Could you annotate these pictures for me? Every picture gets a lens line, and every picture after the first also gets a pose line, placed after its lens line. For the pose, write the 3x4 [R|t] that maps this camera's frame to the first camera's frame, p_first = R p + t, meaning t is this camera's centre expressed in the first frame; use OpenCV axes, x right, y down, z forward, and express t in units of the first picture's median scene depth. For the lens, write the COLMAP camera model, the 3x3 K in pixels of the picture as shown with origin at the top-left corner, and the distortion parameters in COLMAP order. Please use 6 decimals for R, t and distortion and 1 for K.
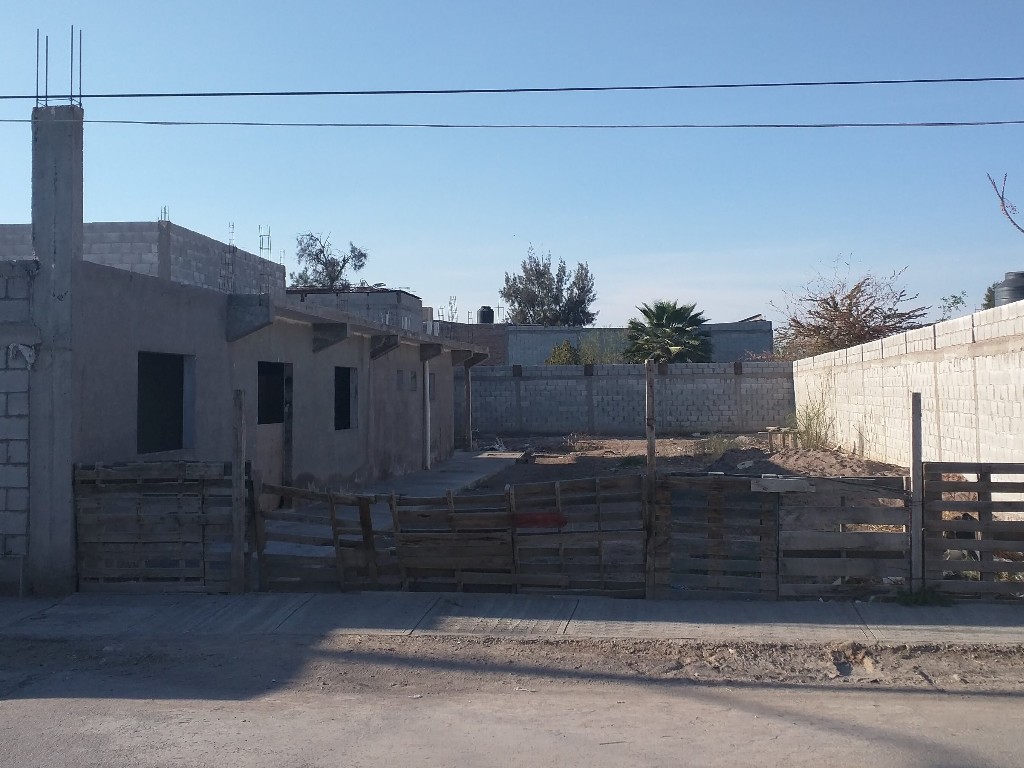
lens RADIAL K [[1317.8, 0, 541.9], [0, 1317.8, 311.2], [0, 0, 1]] dist [0.182983, 0.000000]
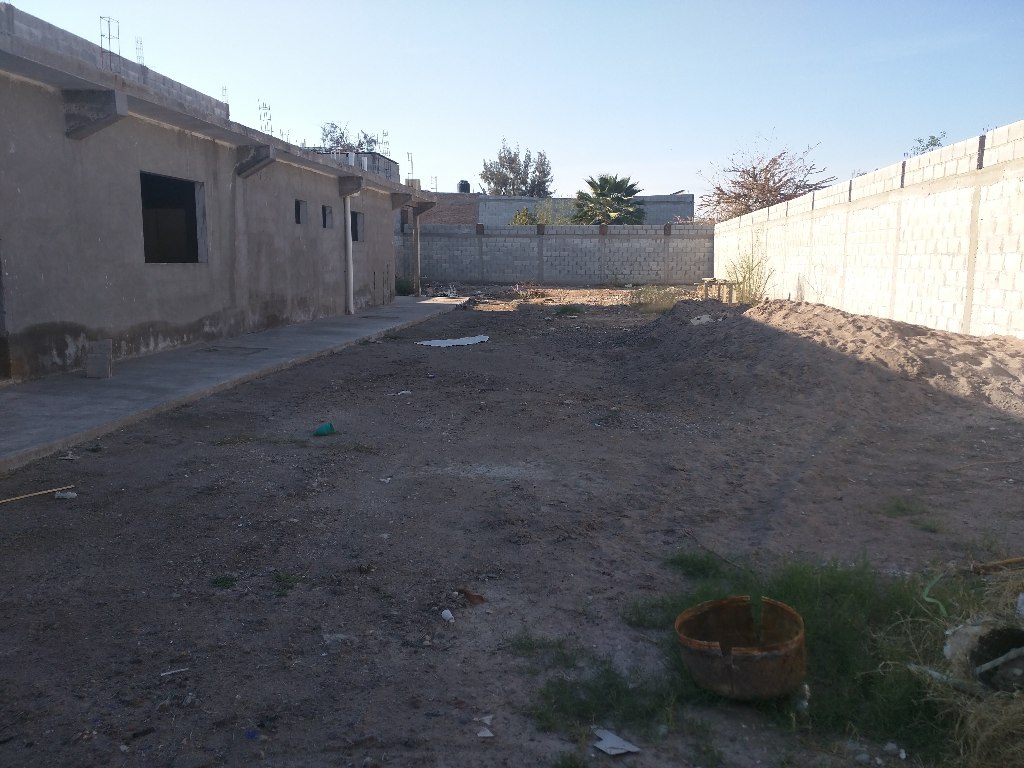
lens RADIAL K [[844.8, 0, 507.1], [0, 844.8, 388.4], [0, 0, 1]] dist [0.049432, -0.044214]
pose [[0.999607, 0.023739, -0.014889, 0.020452], [-0.020044, 0.977047, 0.212080, 0.023540], [0.019582, -0.211698, 0.977139, 0.231291]]
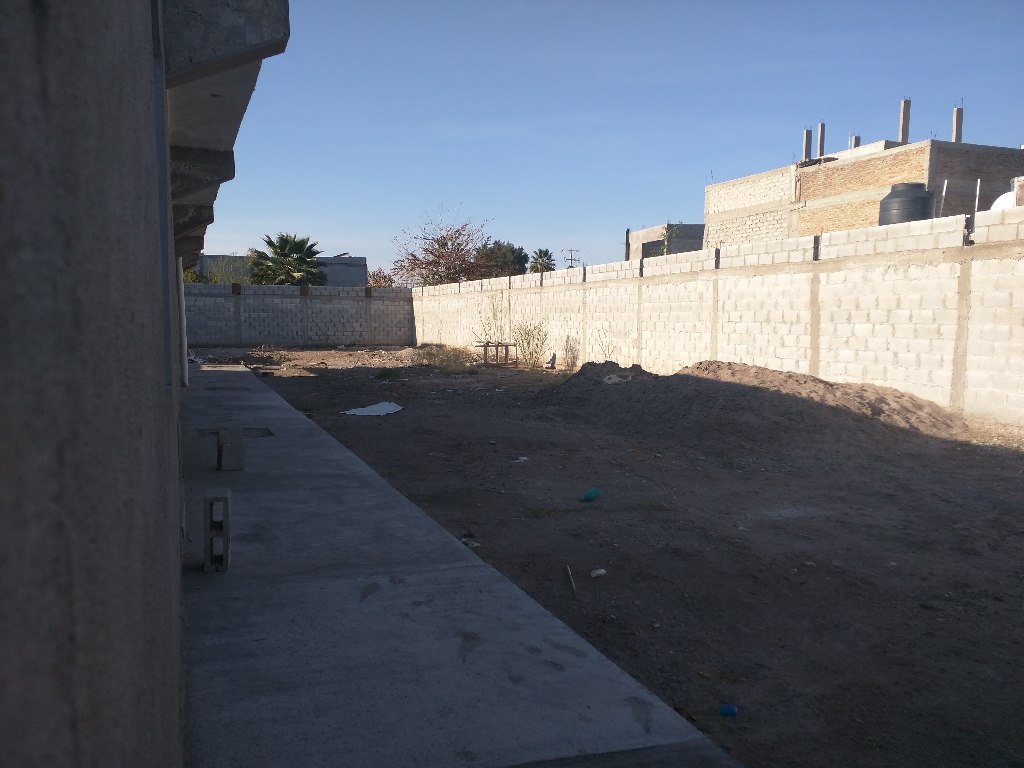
lens RADIAL K [[844.8, 0, 527.1], [0, 844.8, 401.3], [0, 0, 1]] dist [0.049432, -0.044214]
pose [[0.884450, -0.026244, 0.465897, -0.085008], [-0.046714, 0.988422, 0.144358, 0.023063], [-0.464291, -0.149441, 0.872984, 0.242721]]
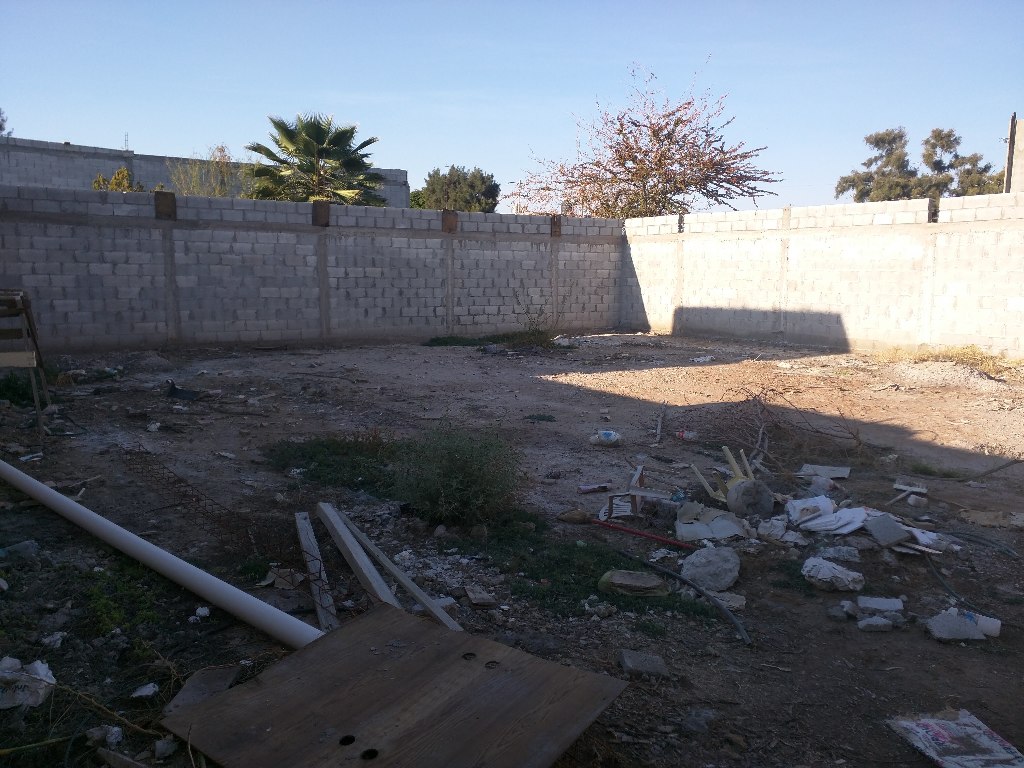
lens RADIAL K [[838.7, 0, 504.9], [0, 838.7, 388.4], [0, 0, 1]] dist [0.027065, -0.016254]
pose [[0.756009, -0.071501, 0.650644, -0.122938], [-0.061324, 0.981907, 0.179158, 0.048197], [-0.651682, -0.175345, 0.737946, 0.712975]]
